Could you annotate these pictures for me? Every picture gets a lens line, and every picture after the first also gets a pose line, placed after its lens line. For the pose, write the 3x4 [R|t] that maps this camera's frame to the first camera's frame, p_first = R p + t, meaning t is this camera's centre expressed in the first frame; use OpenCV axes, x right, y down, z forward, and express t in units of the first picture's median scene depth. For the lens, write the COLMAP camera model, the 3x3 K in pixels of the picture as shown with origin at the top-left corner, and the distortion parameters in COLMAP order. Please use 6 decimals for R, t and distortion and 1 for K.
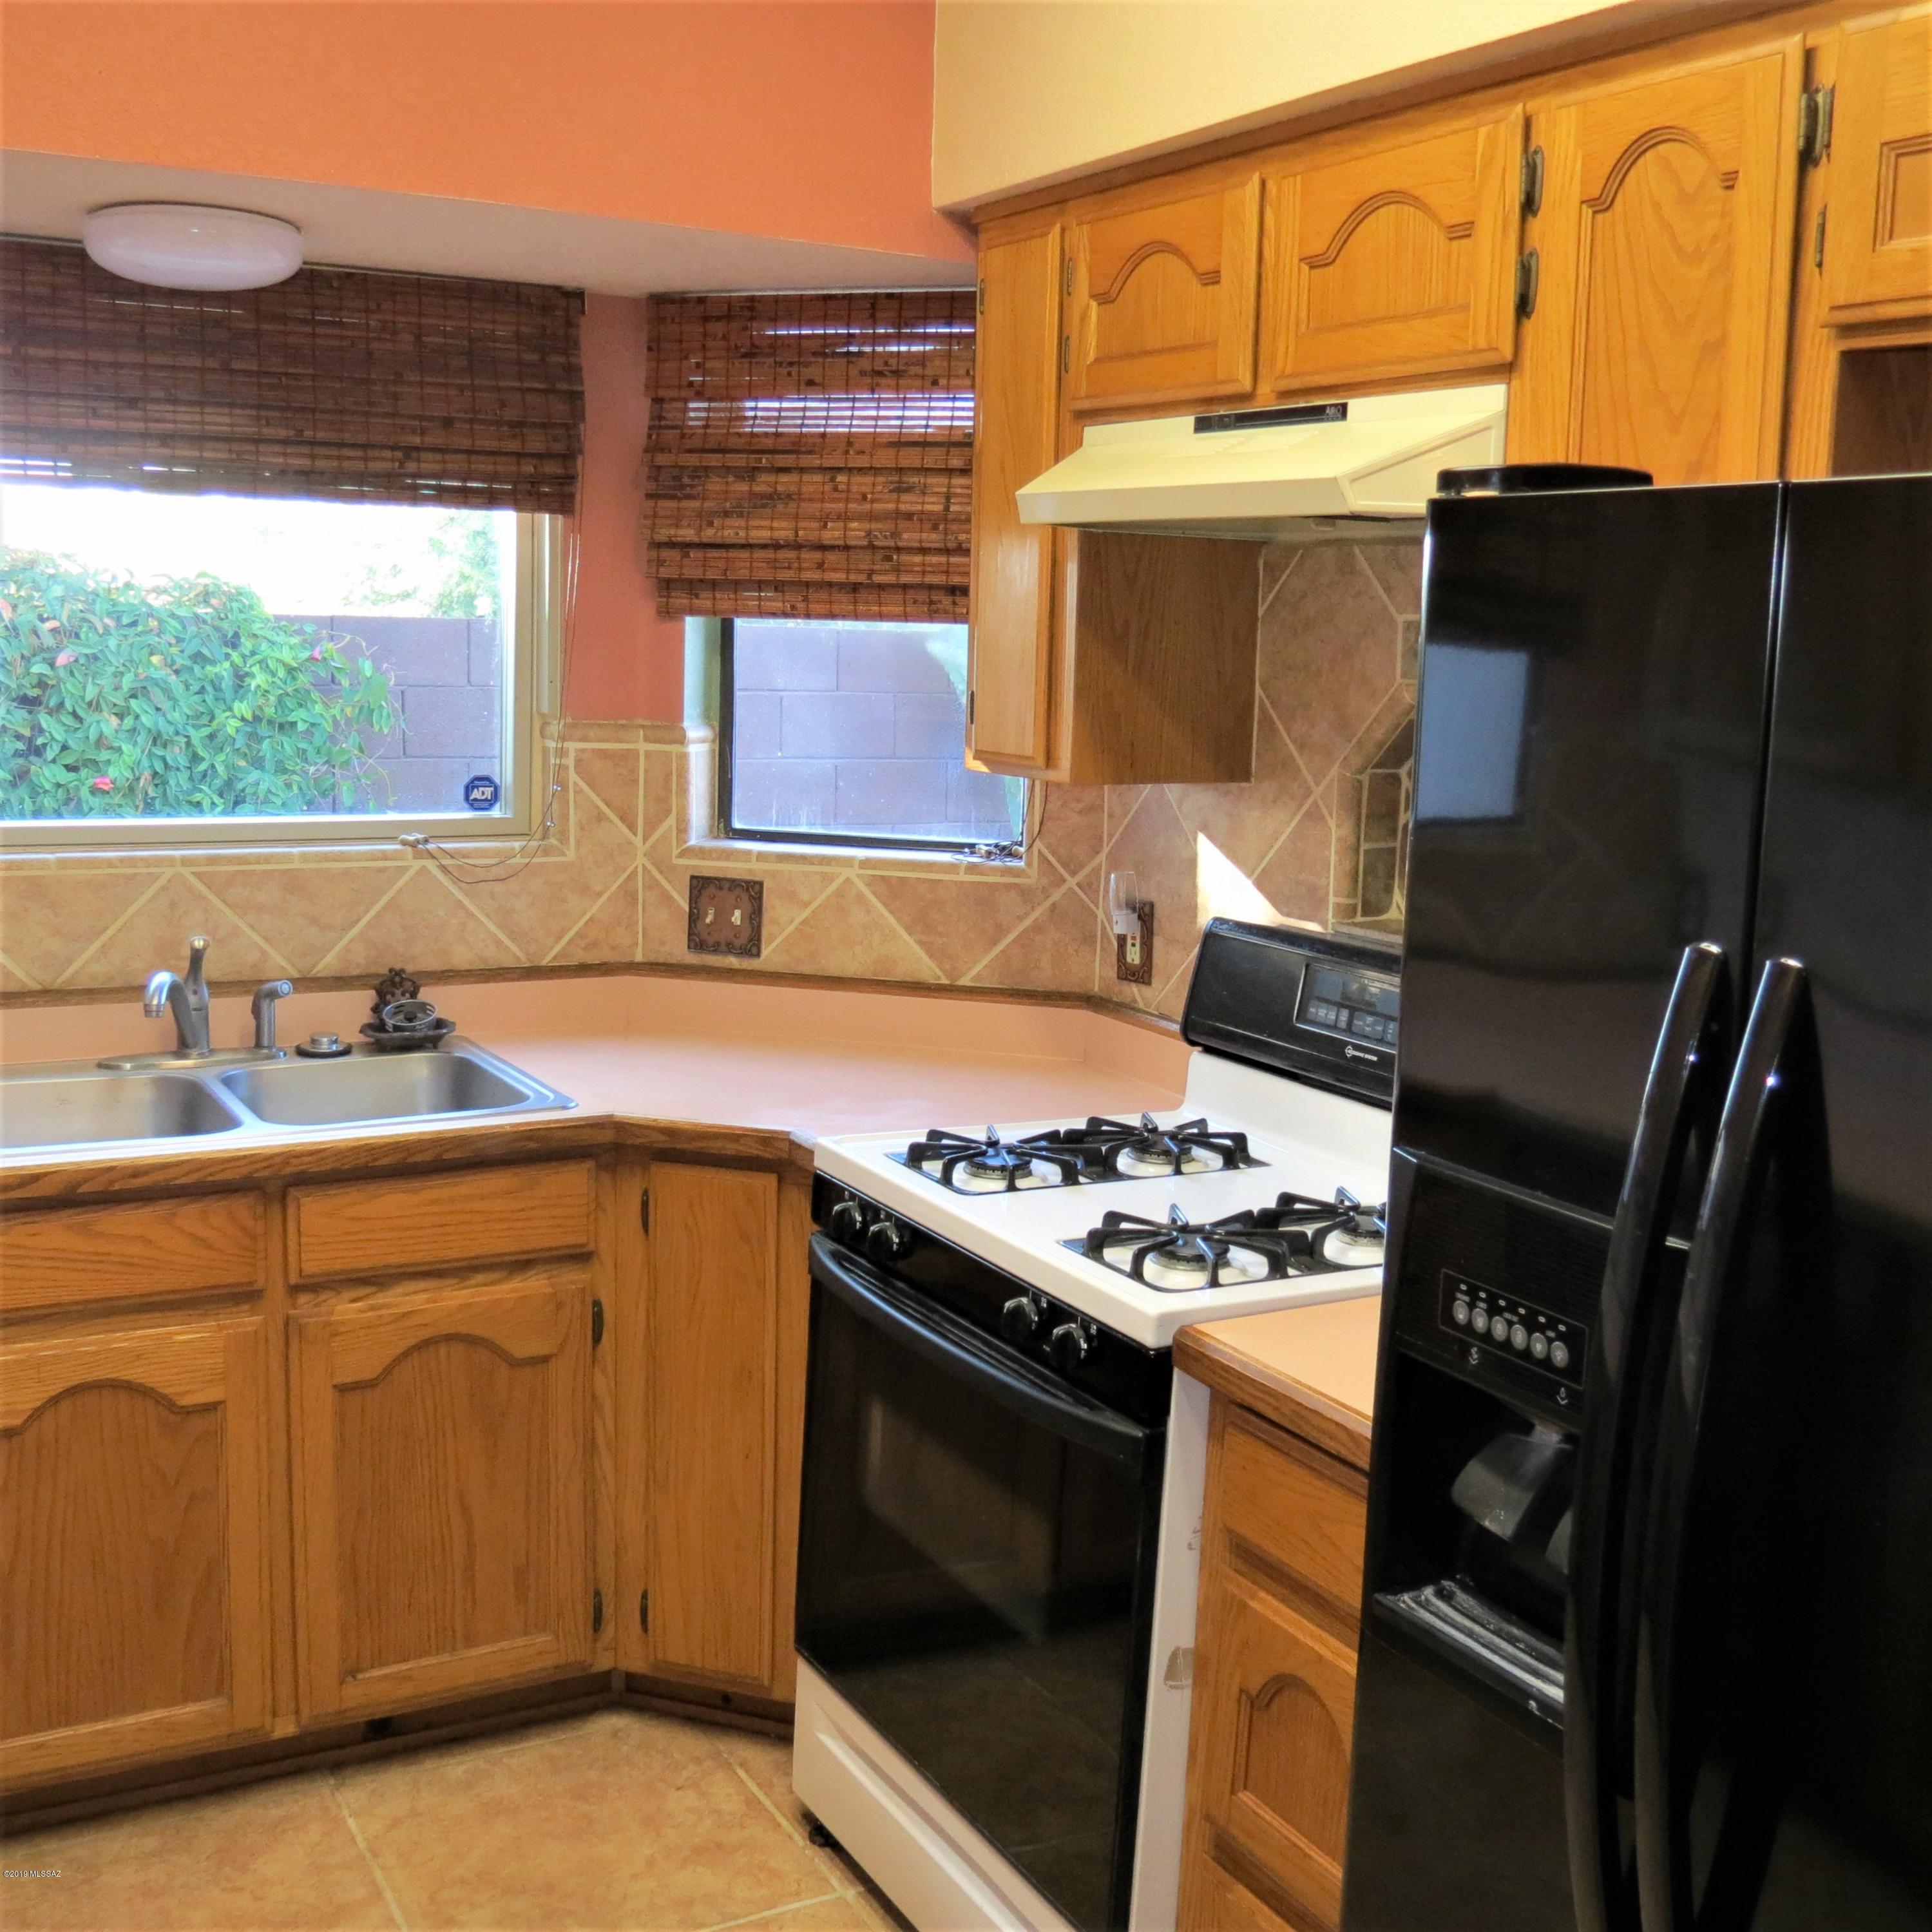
lens RADIAL K [[2151.7, 0, 970.0], [0, 2151.7, 973.4], [0, 0, 1]] dist [-0.038710, 0.000000]
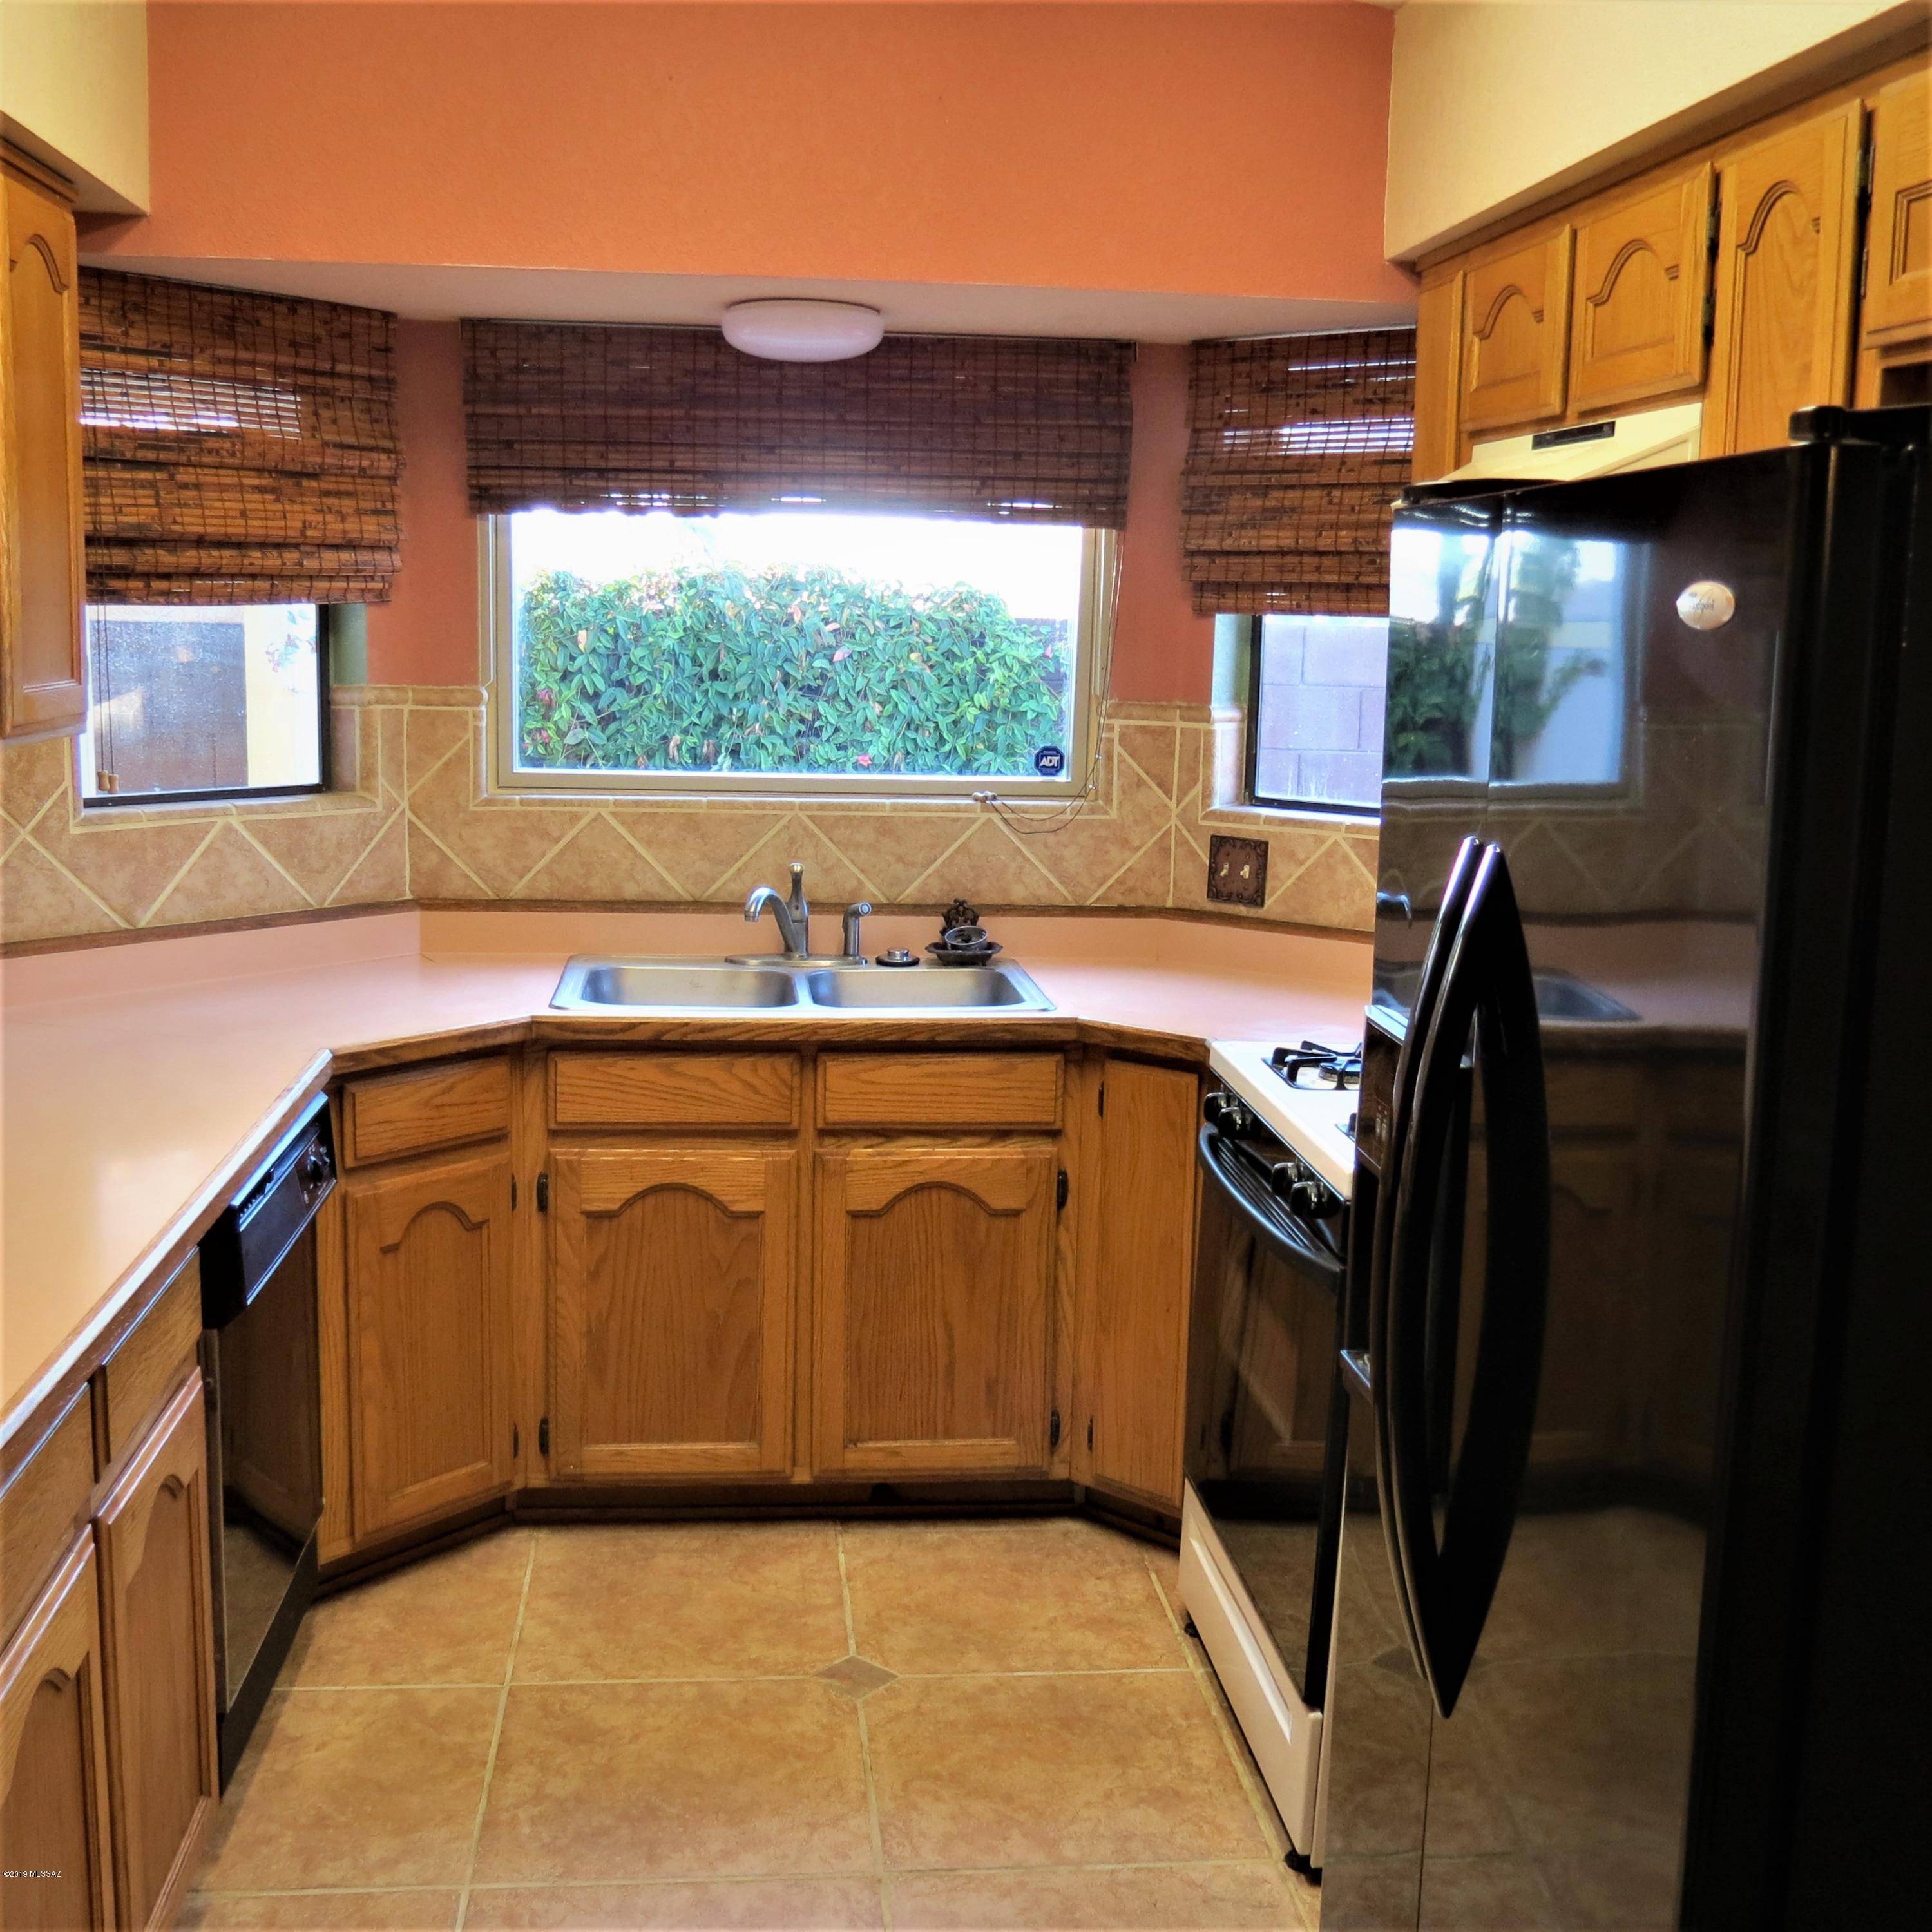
lens RADIAL K [[2151.7, 0, 986.2], [0, 2151.7, 975.1], [0, 0, 1]] dist [-0.038710, 0.000000]
pose [[0.921367, 0.056962, -0.384496, 0.249254], [-0.058313, 0.998265, 0.008156, 0.033373], [0.384294, 0.014906, 0.923091, -0.149576]]
